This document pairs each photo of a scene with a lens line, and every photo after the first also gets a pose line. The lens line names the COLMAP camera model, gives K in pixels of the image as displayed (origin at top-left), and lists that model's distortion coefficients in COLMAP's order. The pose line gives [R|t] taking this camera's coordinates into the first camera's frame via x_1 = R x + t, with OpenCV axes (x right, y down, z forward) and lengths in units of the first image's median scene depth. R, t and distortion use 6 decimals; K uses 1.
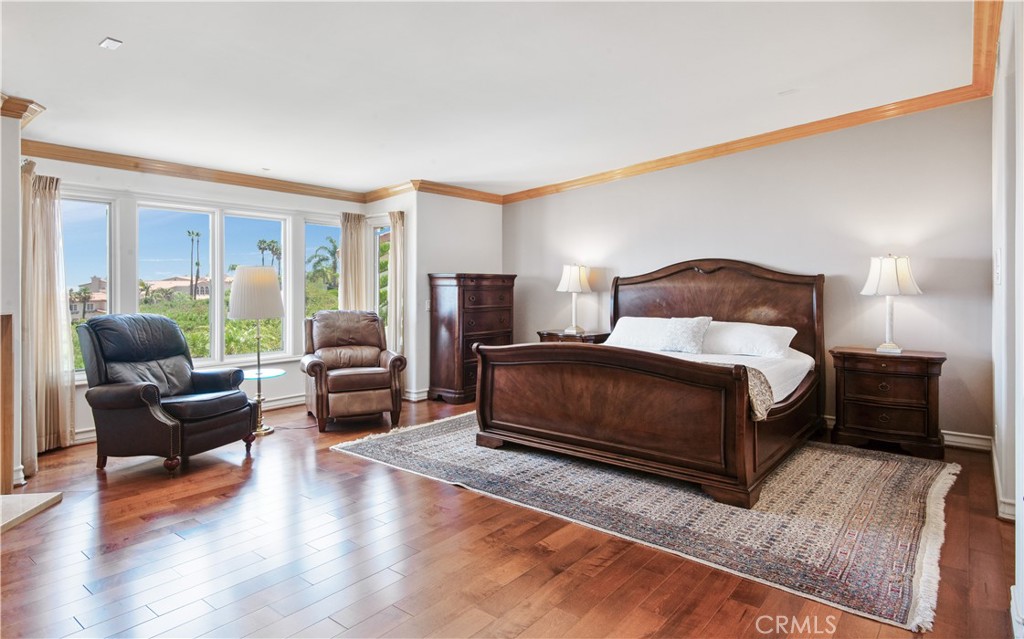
lens RADIAL K [[591.0, 0, 511.9], [0, 591.0, 290.7], [0, 0, 1]] dist [0.003737, 0.000661]
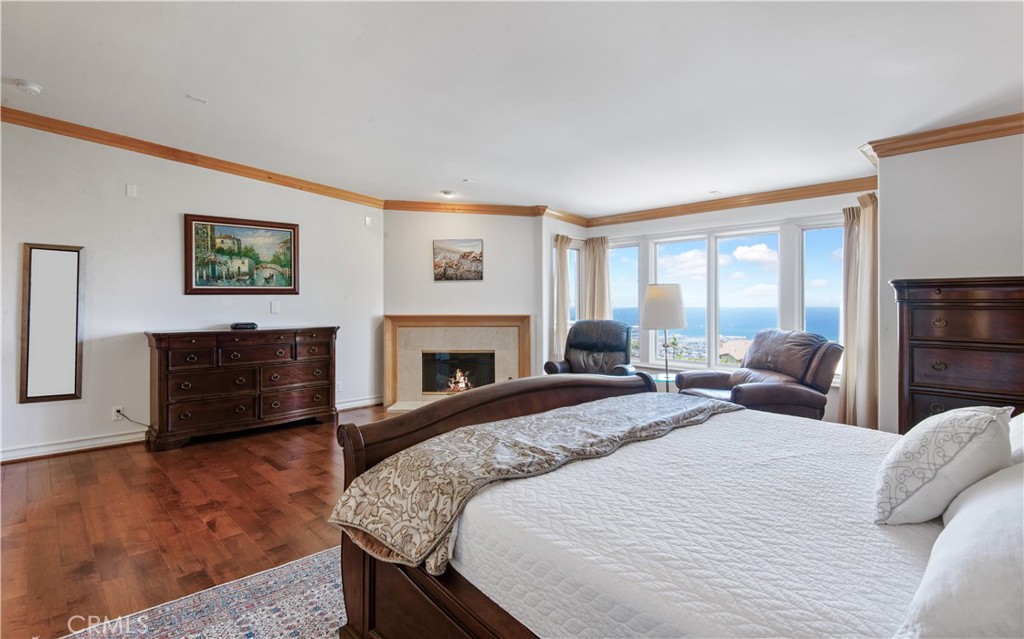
lens RADIAL K [[526.7, 0, 511.9], [0, 526.7, 302.6], [0, 0, 1]] dist [-0.001882, -0.000420]
pose [[-0.171892, 0.001945, -0.985114, 0.639309], [0.003407, 0.999993, 0.001380, -0.008150], [0.985110, -0.003120, -0.171897, 0.880874]]
